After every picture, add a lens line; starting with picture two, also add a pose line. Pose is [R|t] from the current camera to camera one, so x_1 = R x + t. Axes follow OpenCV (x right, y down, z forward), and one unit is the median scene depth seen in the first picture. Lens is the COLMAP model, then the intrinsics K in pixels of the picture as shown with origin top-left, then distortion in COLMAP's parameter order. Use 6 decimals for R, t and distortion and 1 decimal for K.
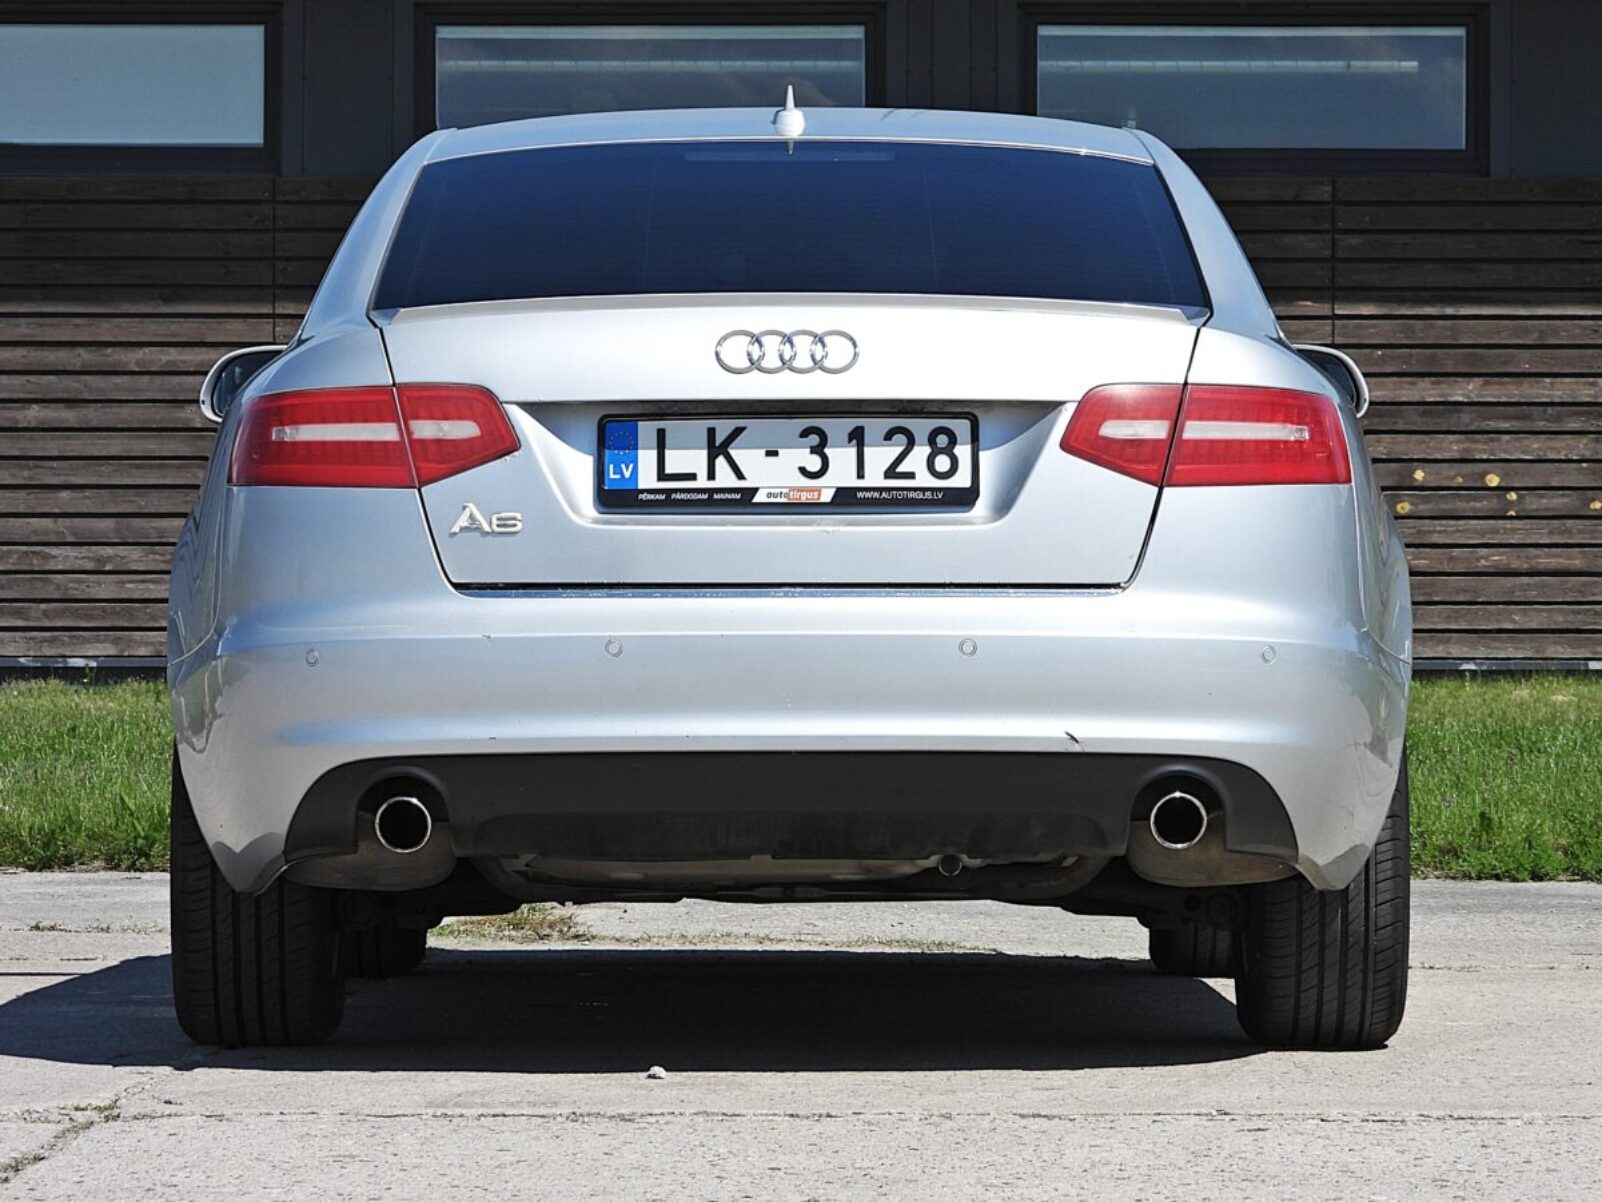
lens RADIAL K [[8040.8, 0, 801.0], [0, 8040.8, 601.0], [0, 0, 1]] dist [0.107438, -4.354676]
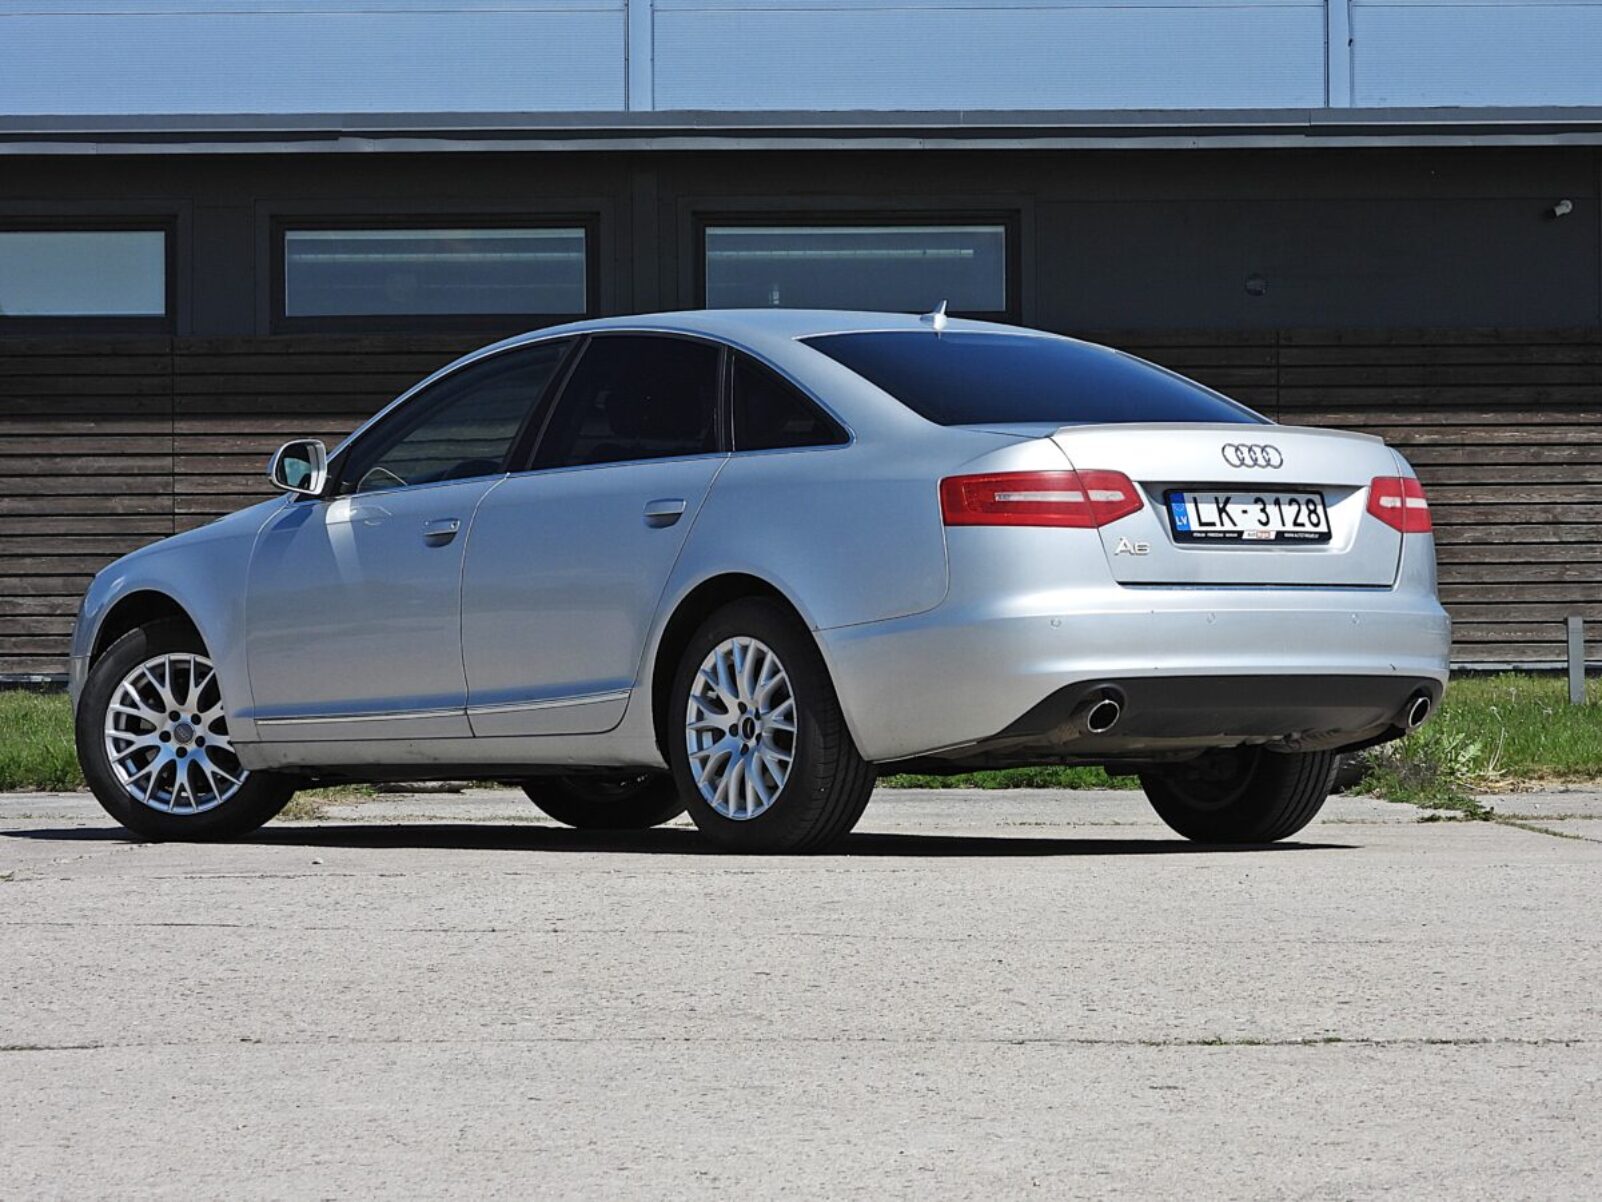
lens RADIAL K [[6389.1, 0, 801.0], [0, 6389.1, 601.0], [0, 0, 1]] dist [0.107877, -1.899349]
pose [[0.999652, -0.009718, 0.024536, 0.017811], [0.009913, 0.999920, -0.007812, 0.004119], [-0.024458, 0.008053, 0.999668, -0.138290]]
